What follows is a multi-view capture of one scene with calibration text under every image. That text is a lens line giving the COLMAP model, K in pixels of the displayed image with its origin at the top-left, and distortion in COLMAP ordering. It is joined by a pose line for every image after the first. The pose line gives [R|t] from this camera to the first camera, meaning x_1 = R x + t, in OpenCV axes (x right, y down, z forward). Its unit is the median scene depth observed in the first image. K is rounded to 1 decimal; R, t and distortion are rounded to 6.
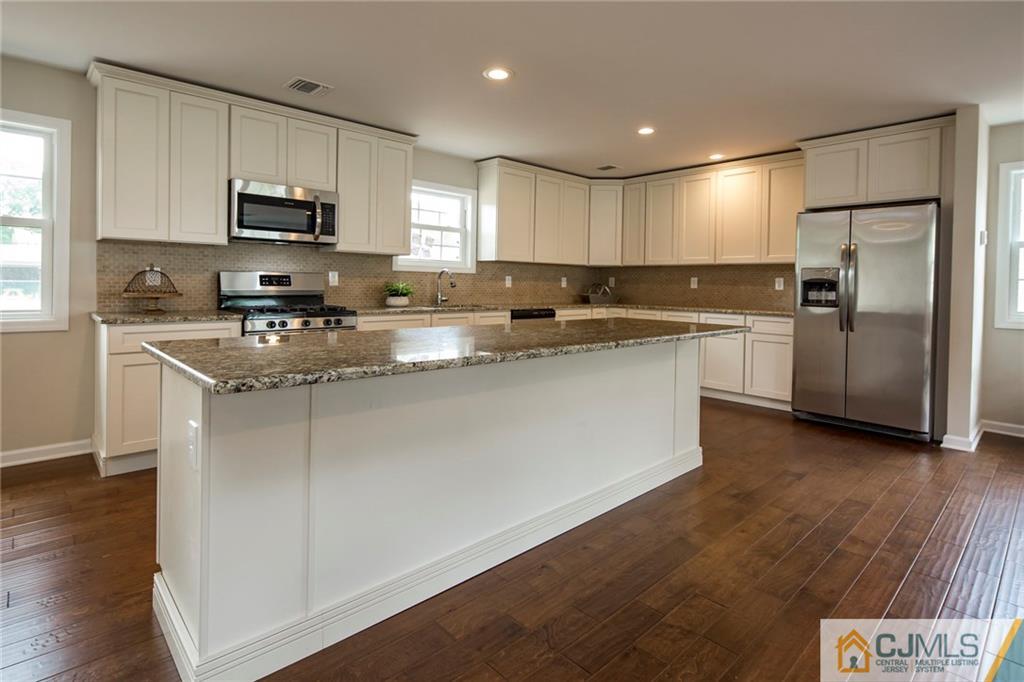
lens RADIAL K [[516.0, 0, 513.5], [0, 516.0, 284.1], [0, 0, 1]] dist [0.002411, -0.005434]
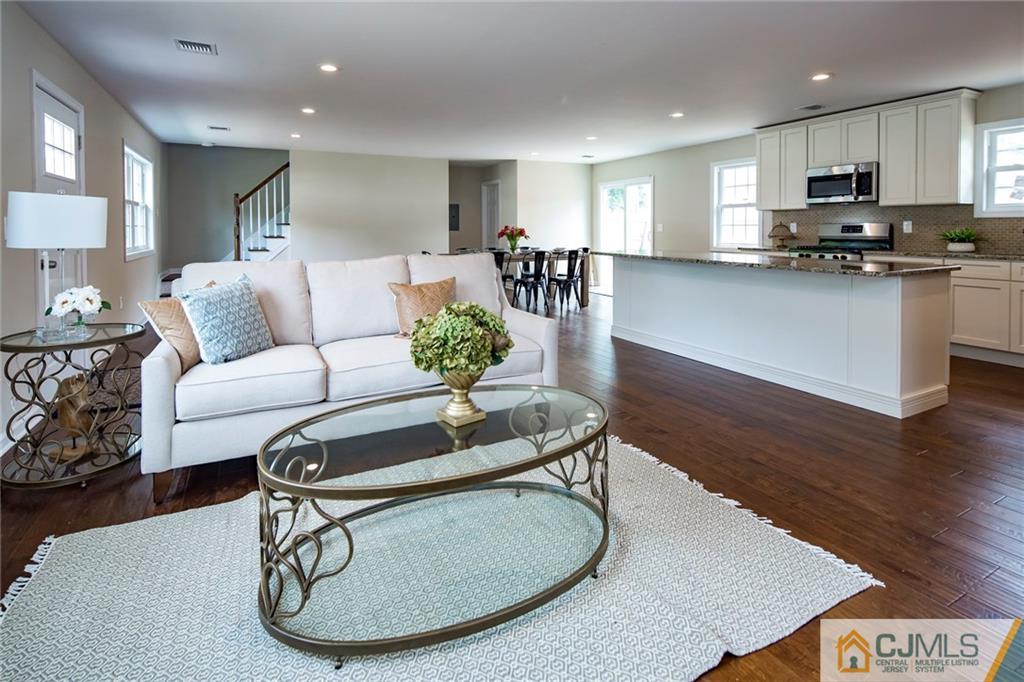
lens RADIAL K [[516.0, 0, 522.3], [0, 516.0, 240.9], [0, 0, 1]] dist [0.002411, -0.005434]
pose [[-0.249661, 0.006100, -0.968314, 0.995638], [-0.003993, 0.999965, 0.007329, 0.015858], [0.968325, 0.005697, -0.249628, 0.393061]]
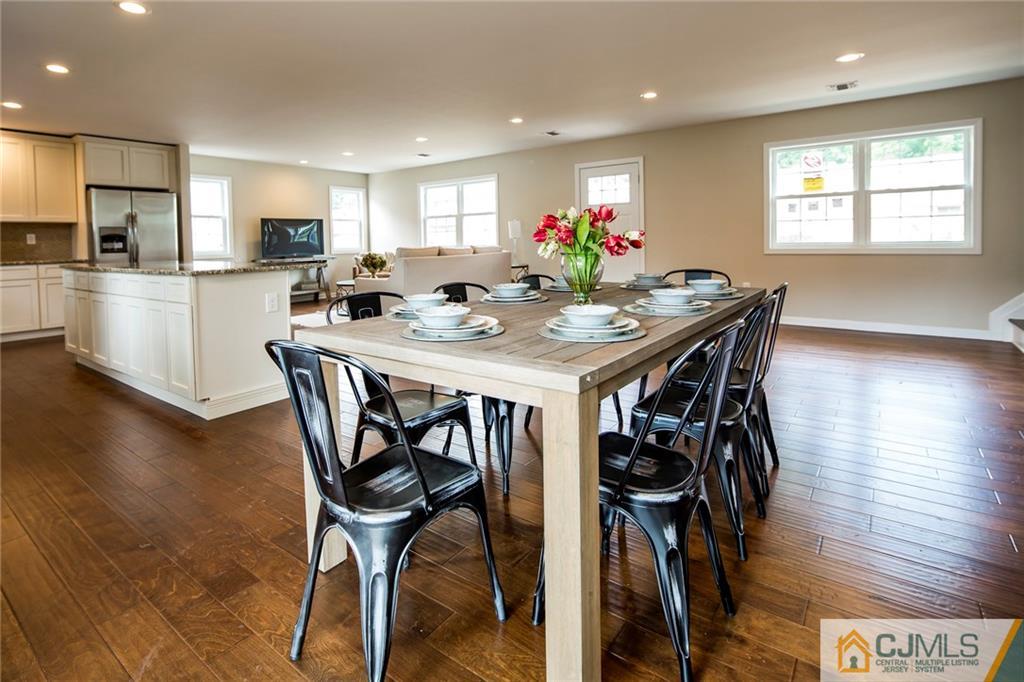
lens RADIAL K [[516.0, 0, 488.1], [0, 516.0, 257.8], [0, 0, 1]] dist [0.002411, -0.005434]
pose [[-0.147853, -0.047074, 0.987888, -0.931258], [0.019768, 0.998526, 0.050539, 0.003999], [-0.988812, 0.027001, -0.146705, 0.129017]]
